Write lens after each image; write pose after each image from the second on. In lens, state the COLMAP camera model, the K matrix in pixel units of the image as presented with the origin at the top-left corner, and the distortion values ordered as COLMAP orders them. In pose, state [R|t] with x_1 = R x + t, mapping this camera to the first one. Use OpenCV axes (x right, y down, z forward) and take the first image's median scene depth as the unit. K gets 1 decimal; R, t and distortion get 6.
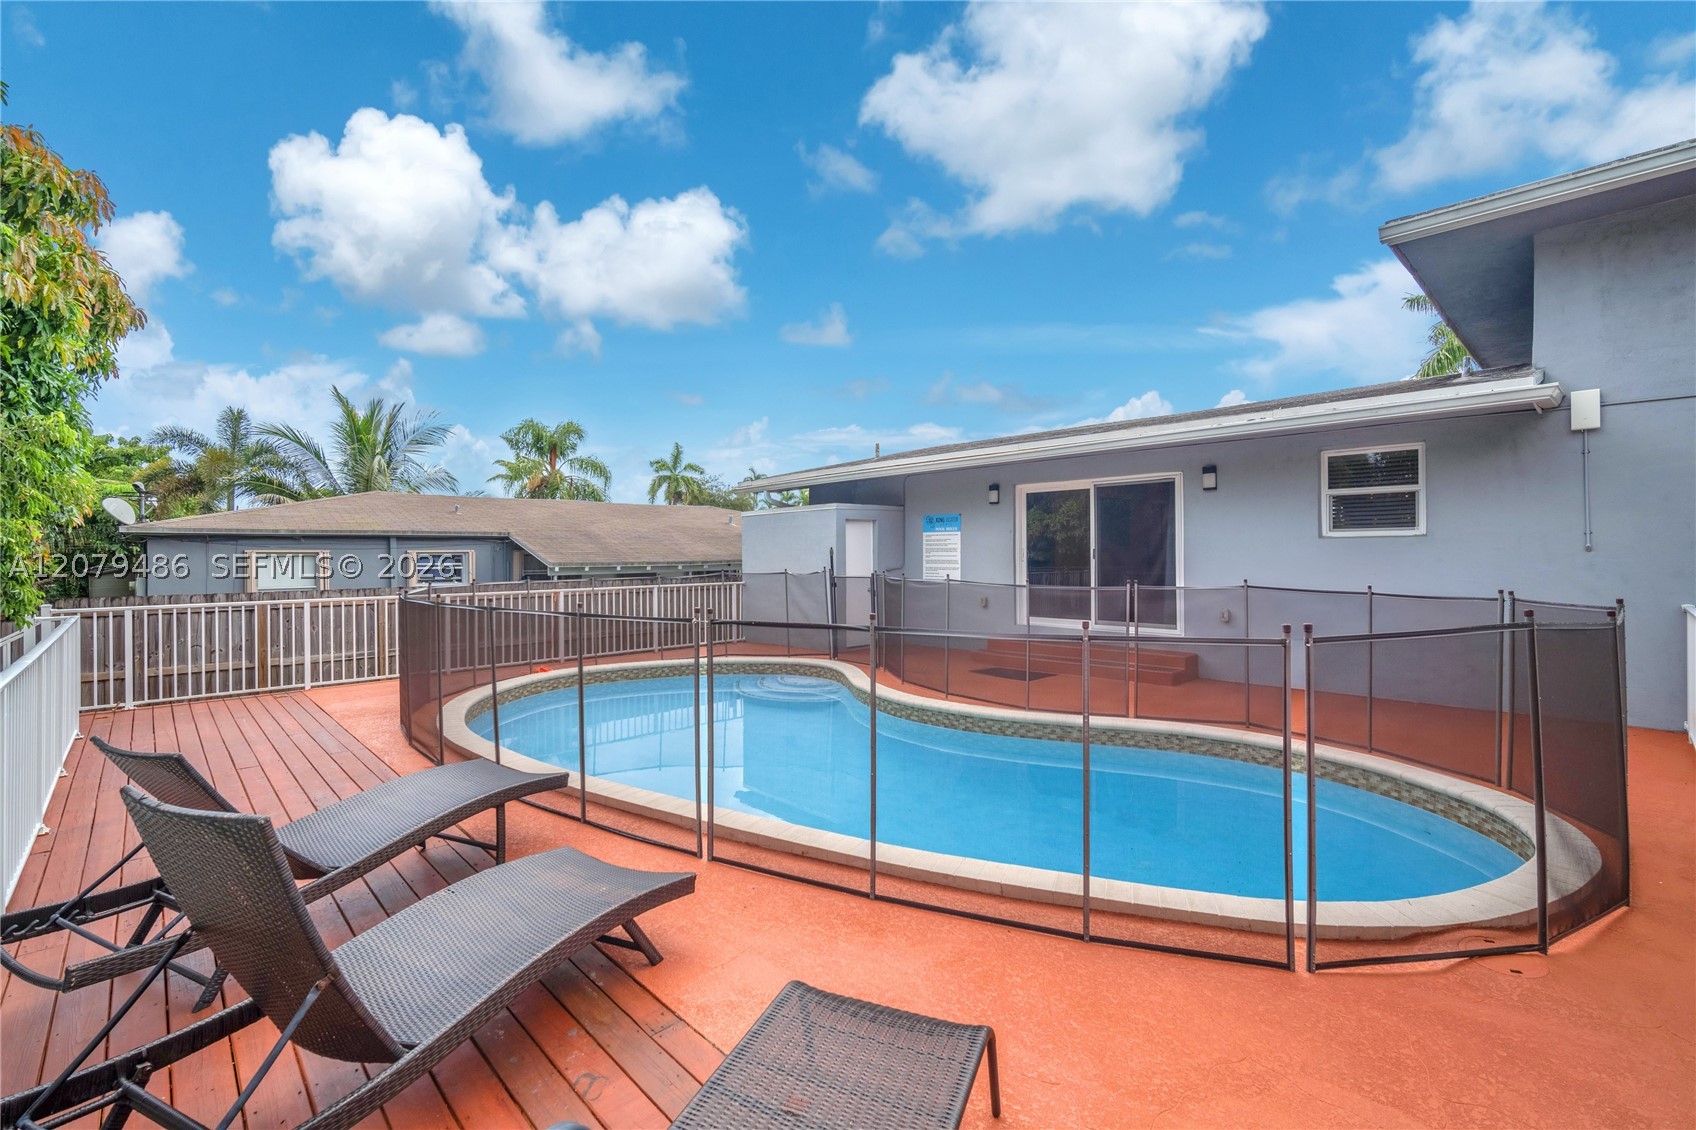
lens RADIAL K [[730.5, 0, 844.4], [0, 730.5, 554.0], [0, 0, 1]] dist [0.000359, -0.000004]
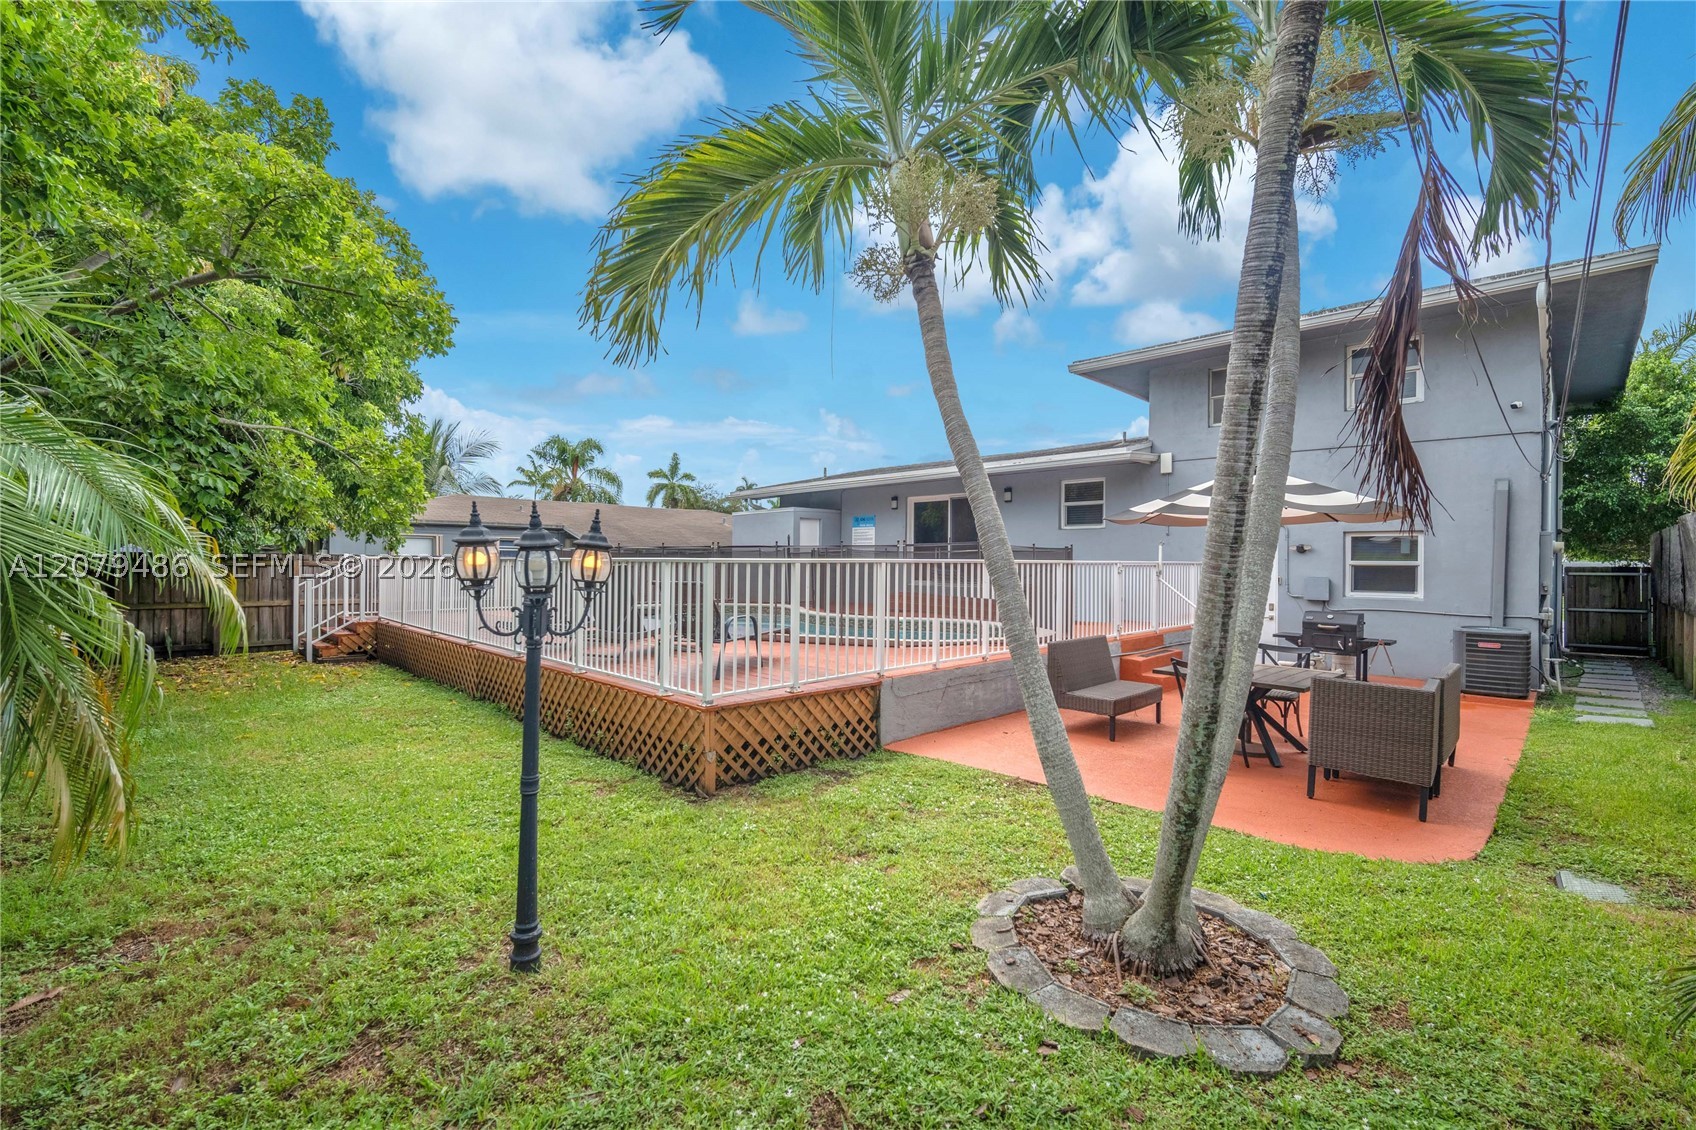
lens RADIAL K [[734.2, 0, 848.0], [0, 734.2, 565.0], [0, 0, 1]] dist [0.000620, 0.000453]
pose [[0.999693, 0.015420, 0.019397, 0.033867], [-0.015446, 0.999880, 0.001225, 0.022300], [-0.019375, -0.001524, 0.999811, -0.249404]]
